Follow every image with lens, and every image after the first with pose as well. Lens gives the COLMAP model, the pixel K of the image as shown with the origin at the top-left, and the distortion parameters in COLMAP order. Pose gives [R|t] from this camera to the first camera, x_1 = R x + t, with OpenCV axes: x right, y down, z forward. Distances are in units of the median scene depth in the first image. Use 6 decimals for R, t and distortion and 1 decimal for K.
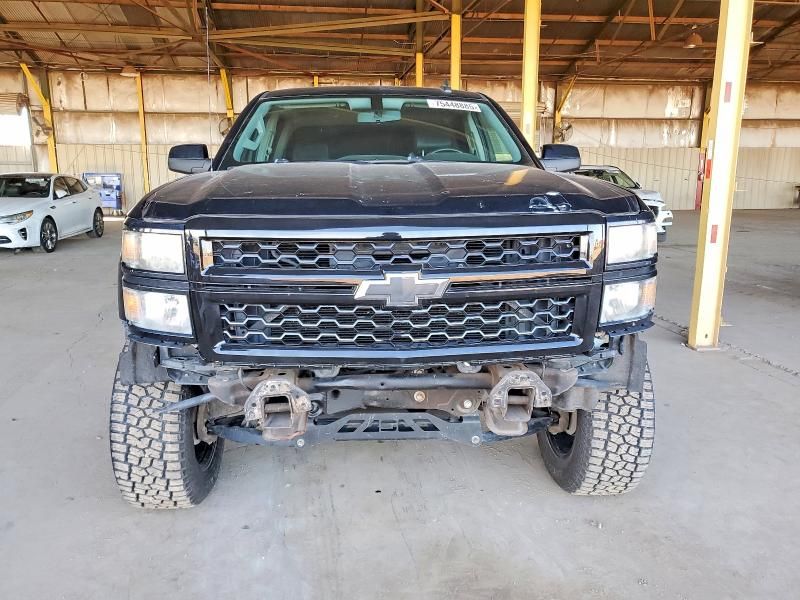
lens RADIAL K [[626.2, 0, 400.0], [0, 626.2, 300.0], [0, 0, 1]] dist [0.032048, -0.001088]
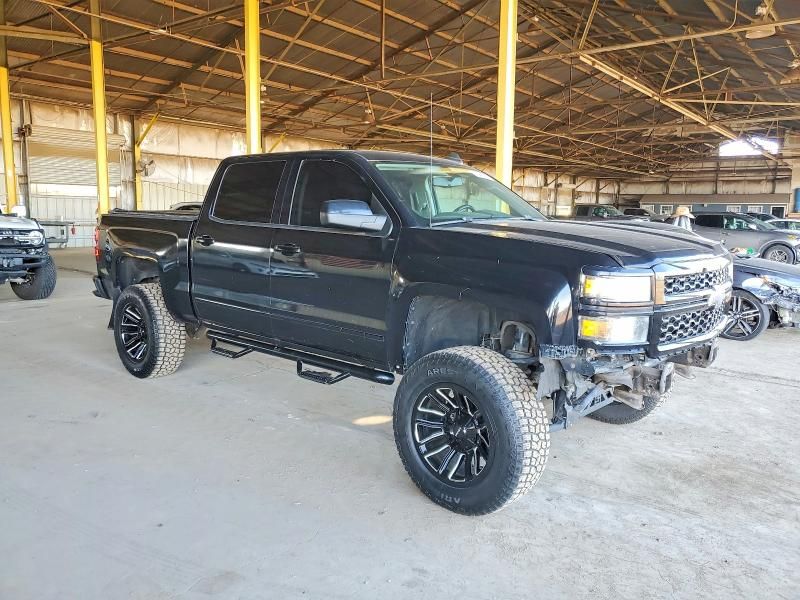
lens RADIAL K [[626.2, 0, 400.0], [0, 626.2, 300.0], [0, 0, 1]] dist [0.032048, -0.001088]
pose [[0.703558, -0.093737, 0.704428, -0.195931], [0.125760, 0.992040, 0.006404, -0.015734], [-0.699421, 0.084084, 0.709746, 0.033669]]
